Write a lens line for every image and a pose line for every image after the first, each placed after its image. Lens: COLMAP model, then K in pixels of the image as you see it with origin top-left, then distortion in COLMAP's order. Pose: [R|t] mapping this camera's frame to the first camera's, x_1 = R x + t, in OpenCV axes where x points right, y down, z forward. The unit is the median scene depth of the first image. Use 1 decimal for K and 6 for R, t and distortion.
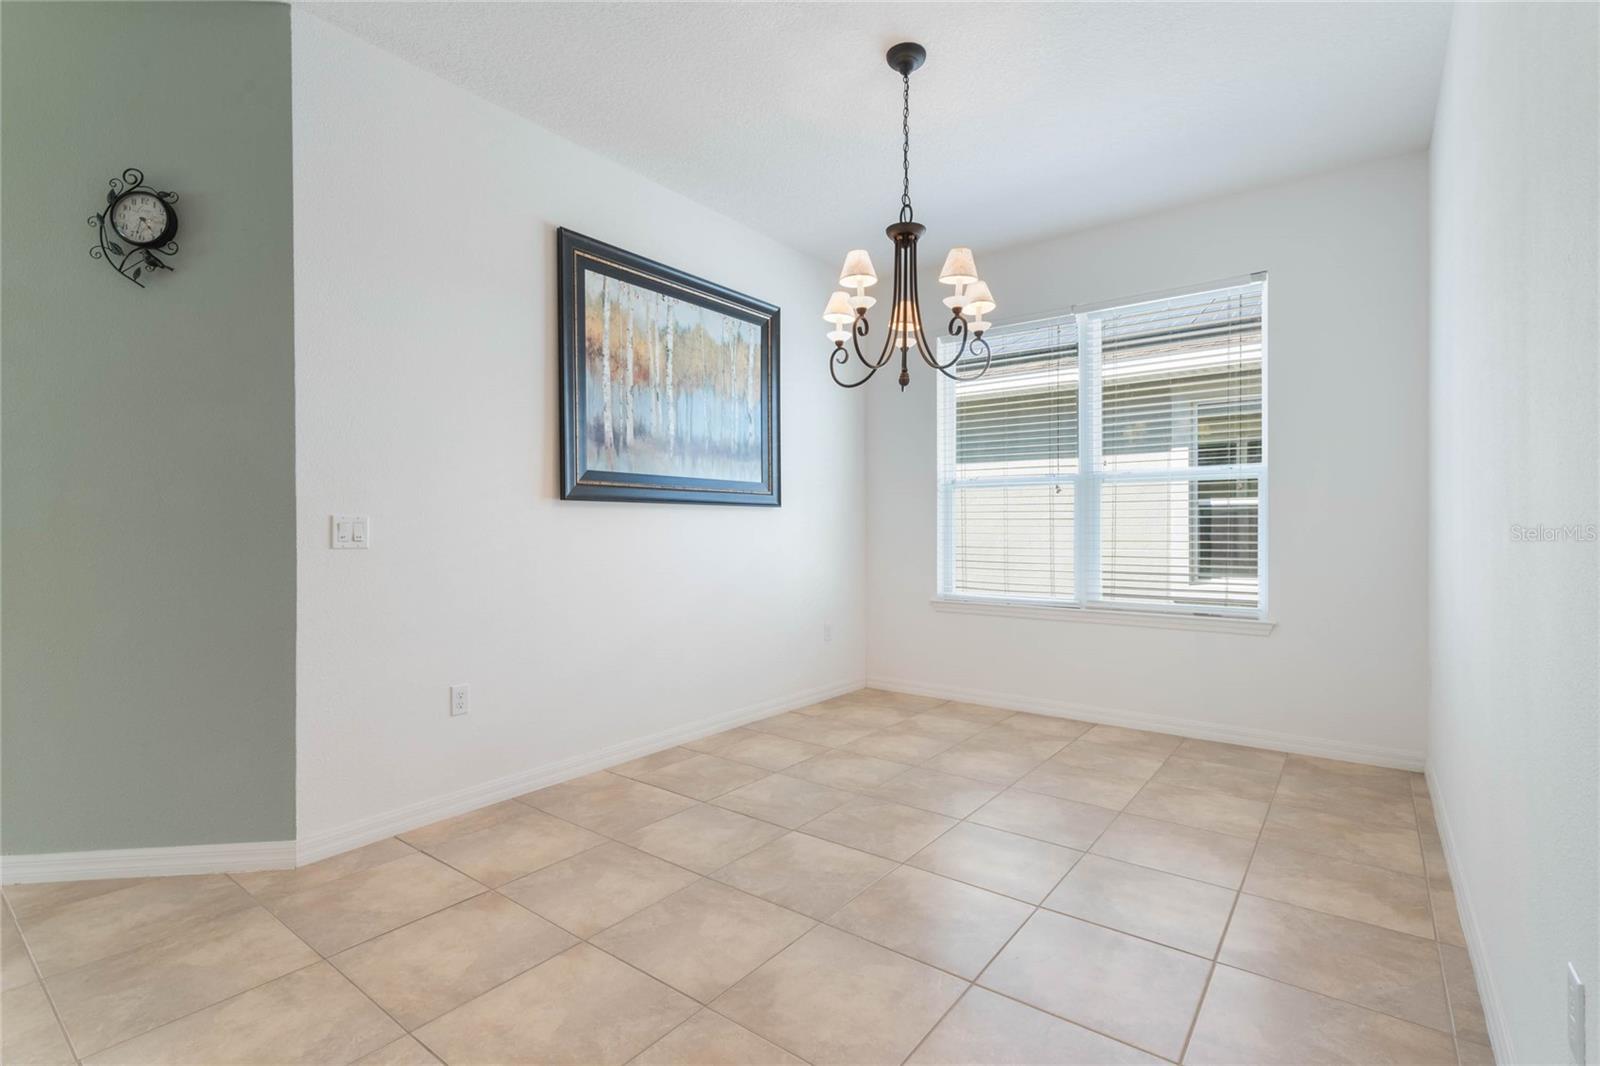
lens RADIAL K [[739.1, 0, 797.1], [0, 739.1, 531.4], [0, 0, 1]] dist [-0.001536, 0.002144]
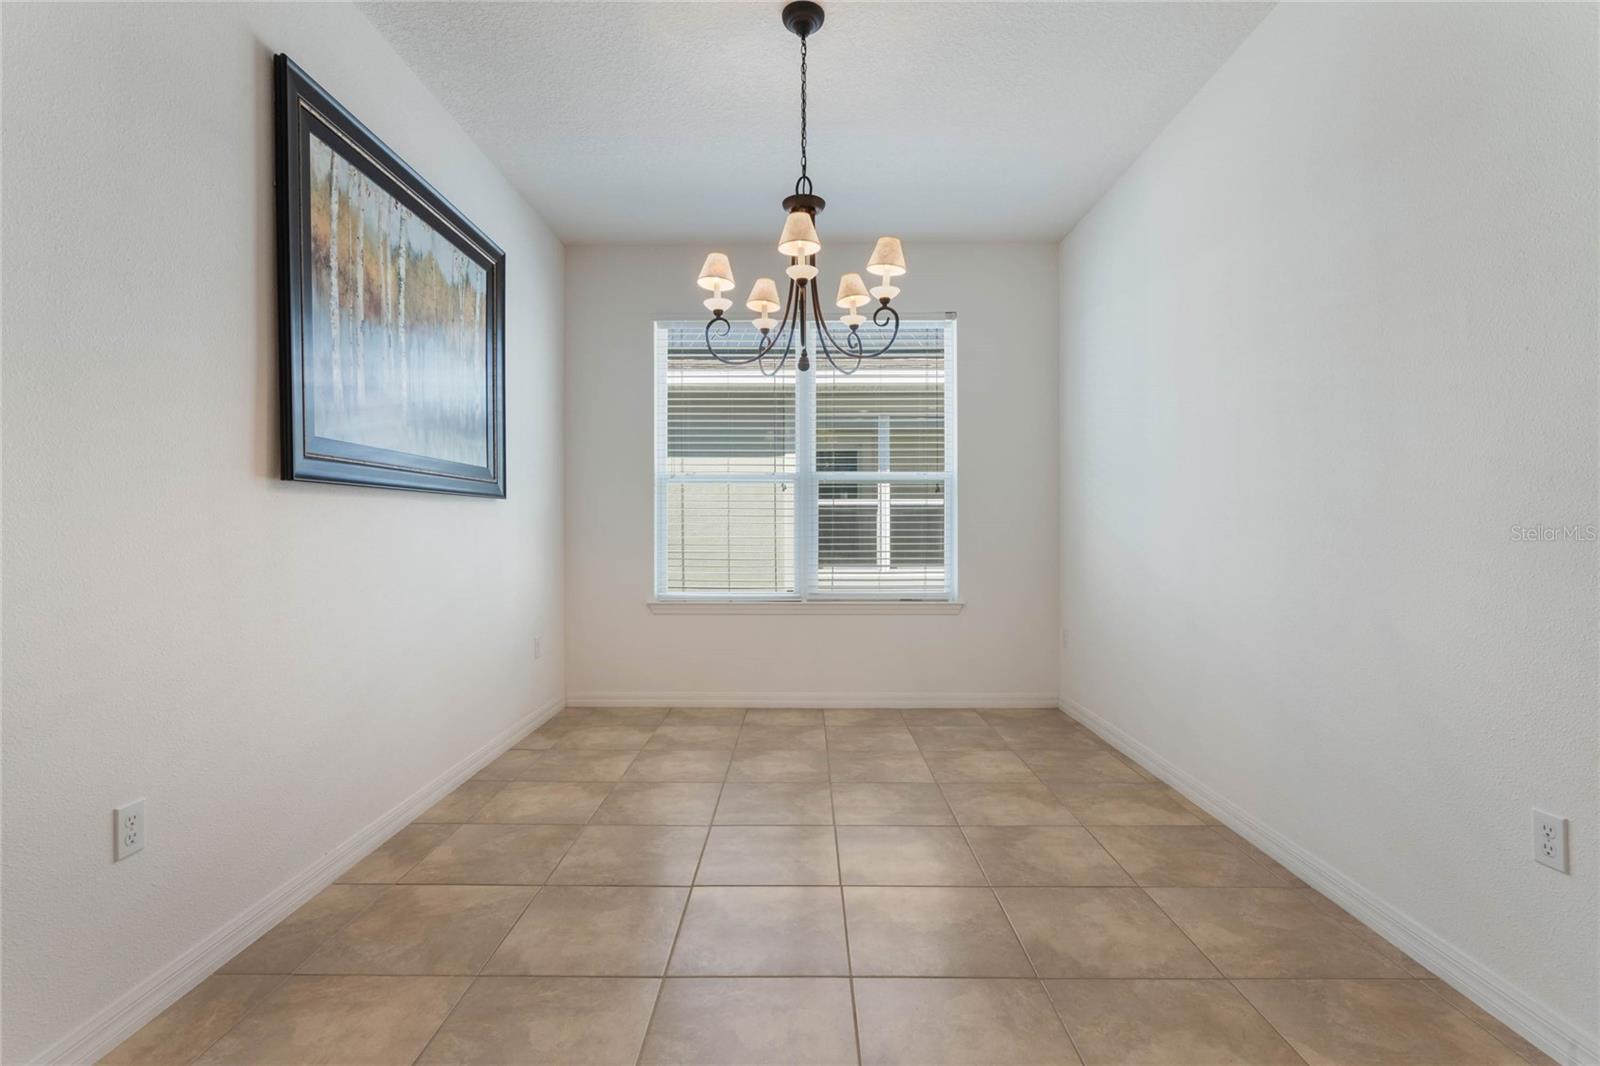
lens RADIAL K [[739.1, 0, 798.3], [0, 739.1, 528.6], [0, 0, 1]] dist [-0.001536, 0.002144]
pose [[0.800967, -0.002668, 0.598703, -0.304418], [0.003028, 0.999995, 0.000406, 0.000212], [-0.598701, 0.001487, 0.800971, 0.193094]]
